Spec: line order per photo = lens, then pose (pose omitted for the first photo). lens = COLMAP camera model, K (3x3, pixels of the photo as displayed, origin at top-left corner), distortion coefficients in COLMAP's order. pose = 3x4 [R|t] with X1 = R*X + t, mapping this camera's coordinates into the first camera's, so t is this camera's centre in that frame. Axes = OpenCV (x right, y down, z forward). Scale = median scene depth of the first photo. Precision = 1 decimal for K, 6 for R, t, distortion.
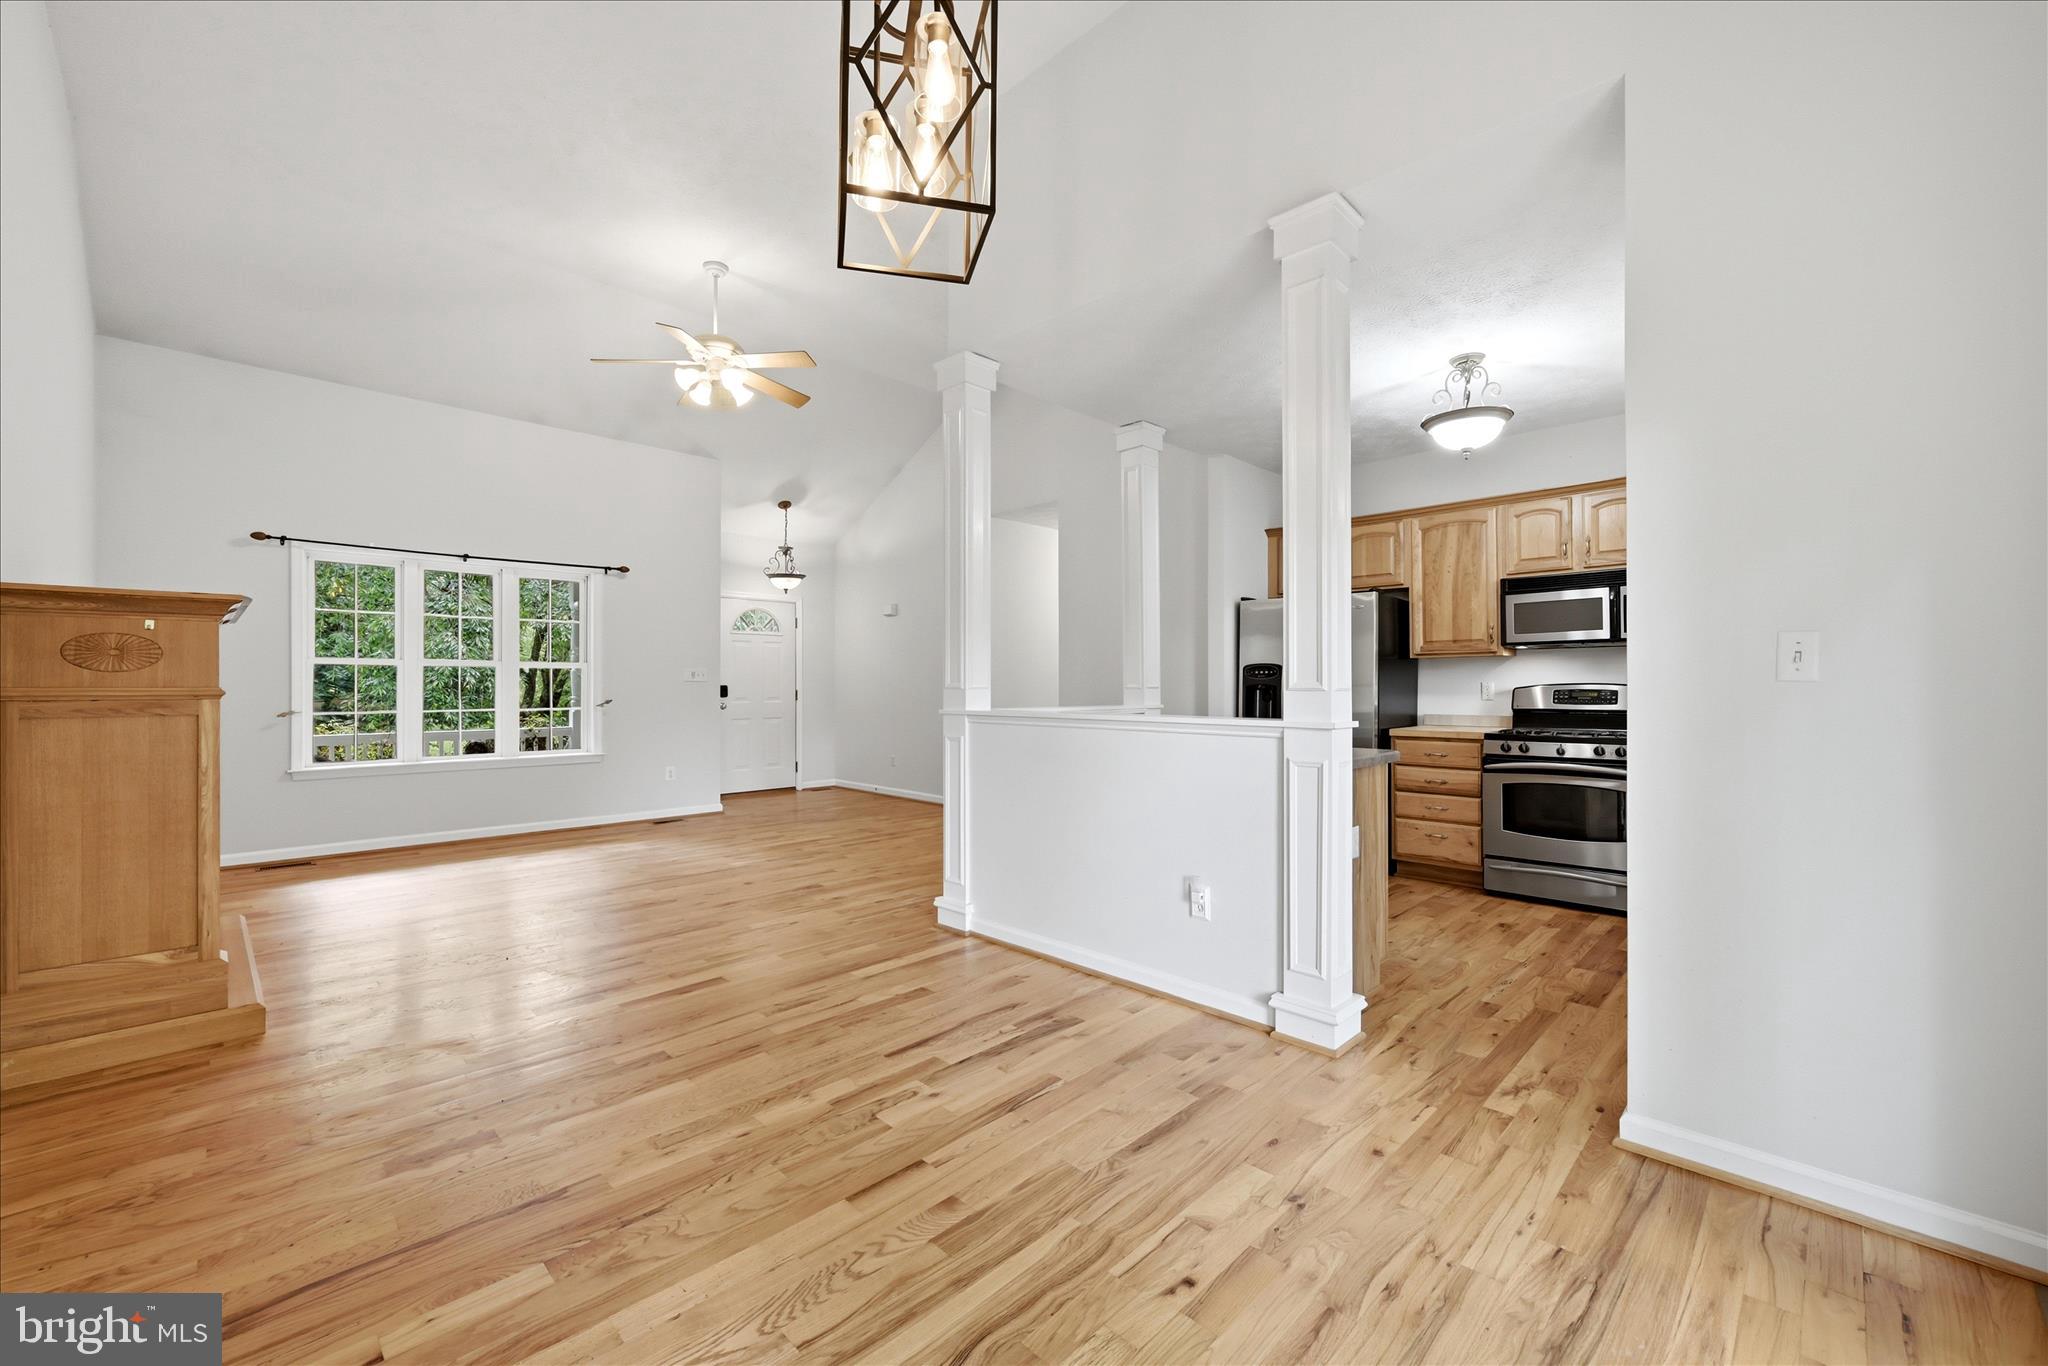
lens RADIAL K [[821.4, 0, 1021.0], [0, 821.4, 687.0], [0, 0, 1]] dist [-0.000778, -0.000030]
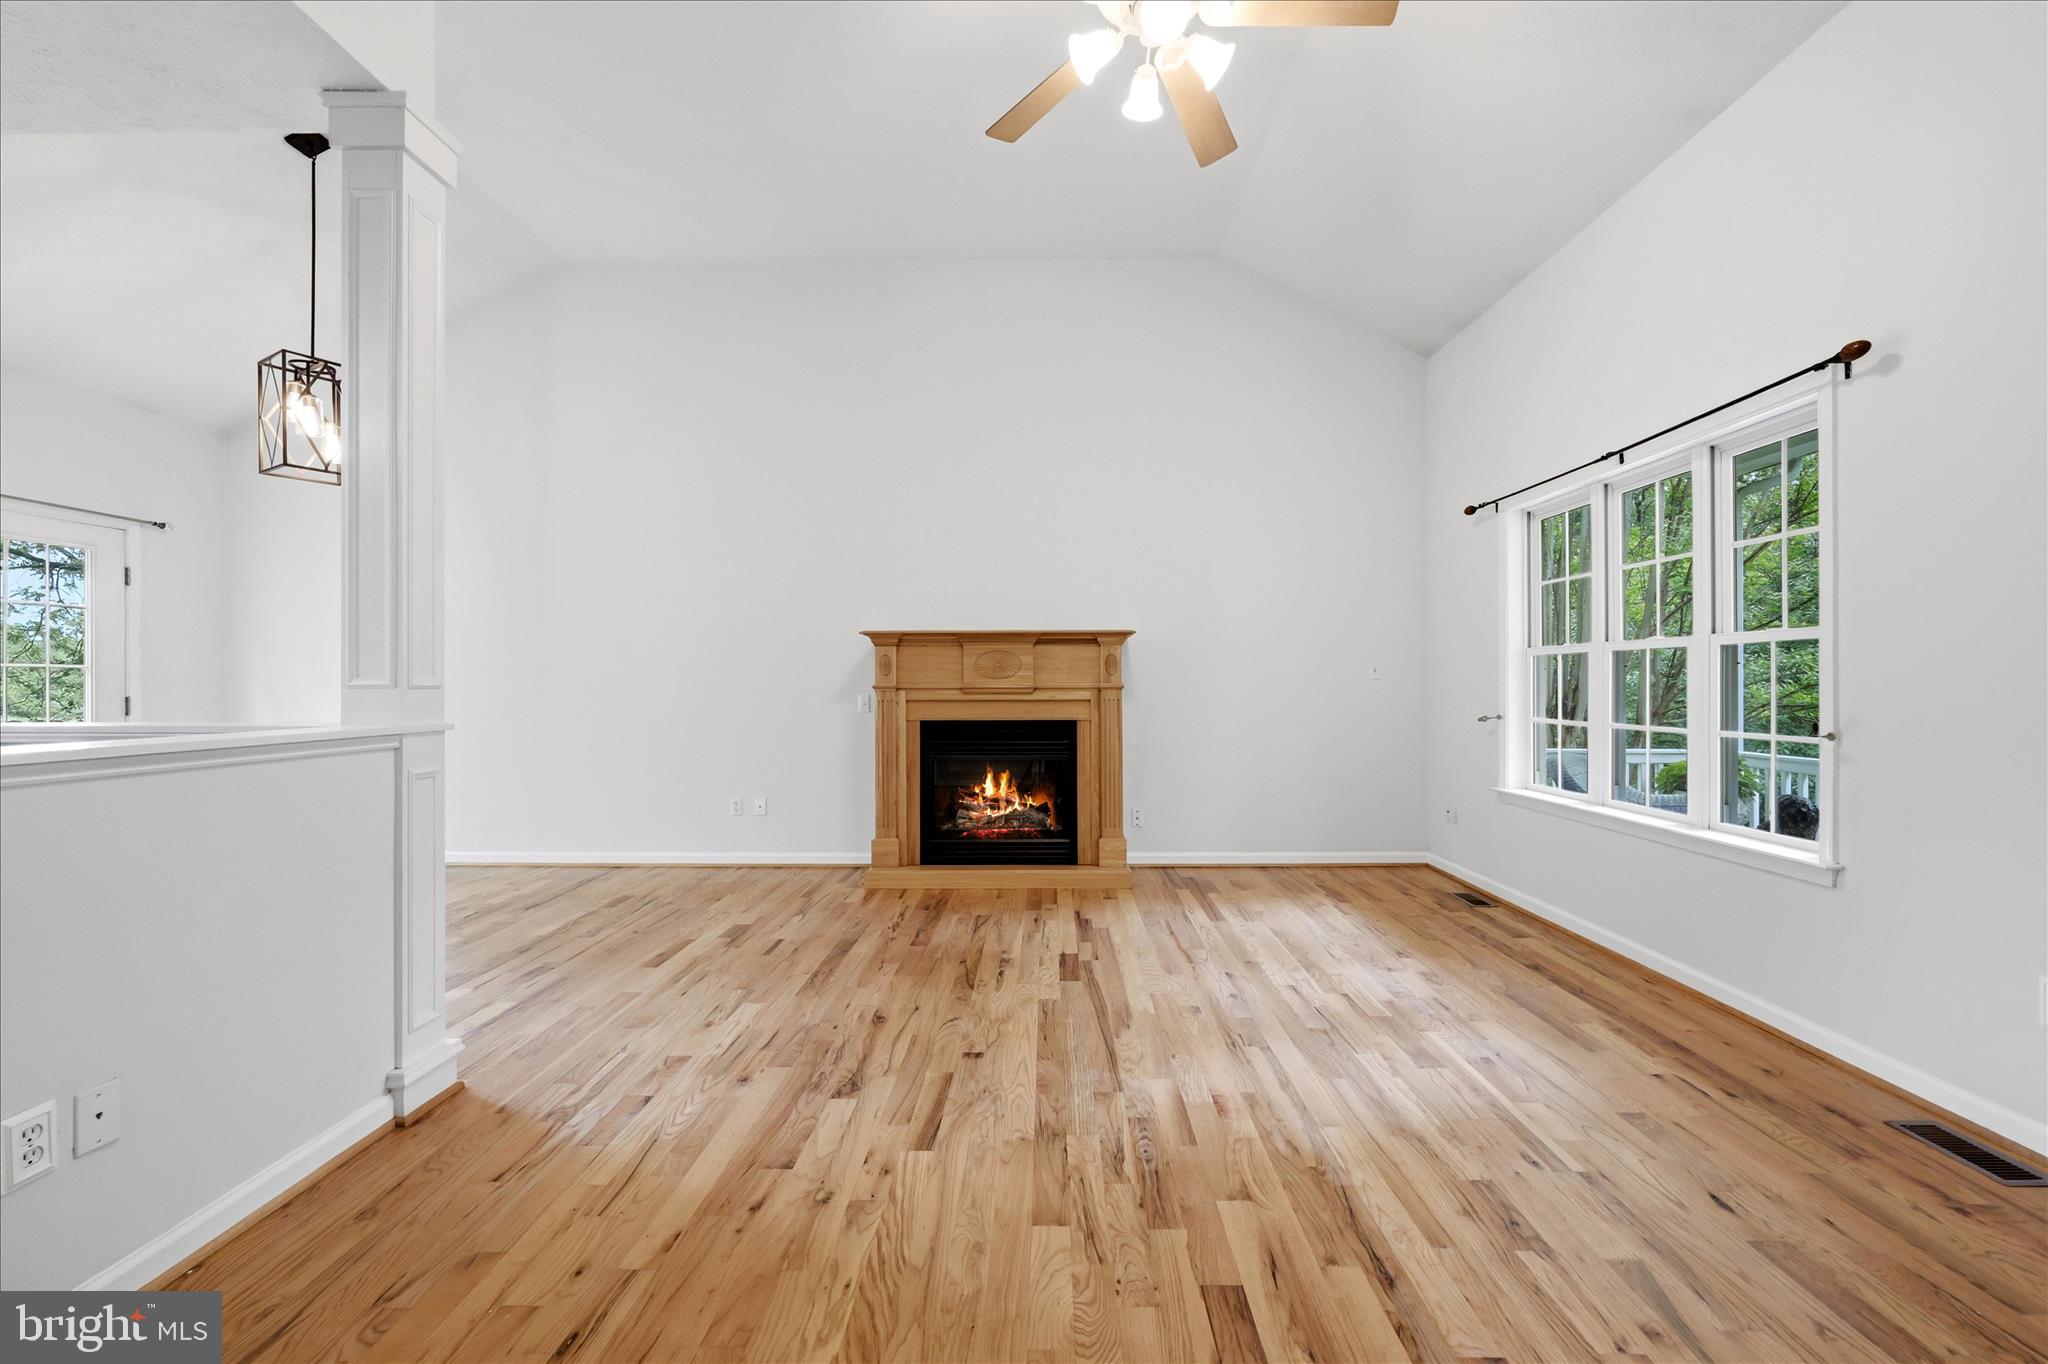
lens RADIAL K [[821.4, 0, 1012.4], [0, 821.4, 680.6], [0, 0, 1]] dist [-0.000778, -0.000030]
pose [[-0.715740, -0.001159, -0.698366, 0.022488], [-0.002281, 0.999997, 0.000678, -0.004620], [0.698363, 0.002078, -0.715741, 1.392378]]
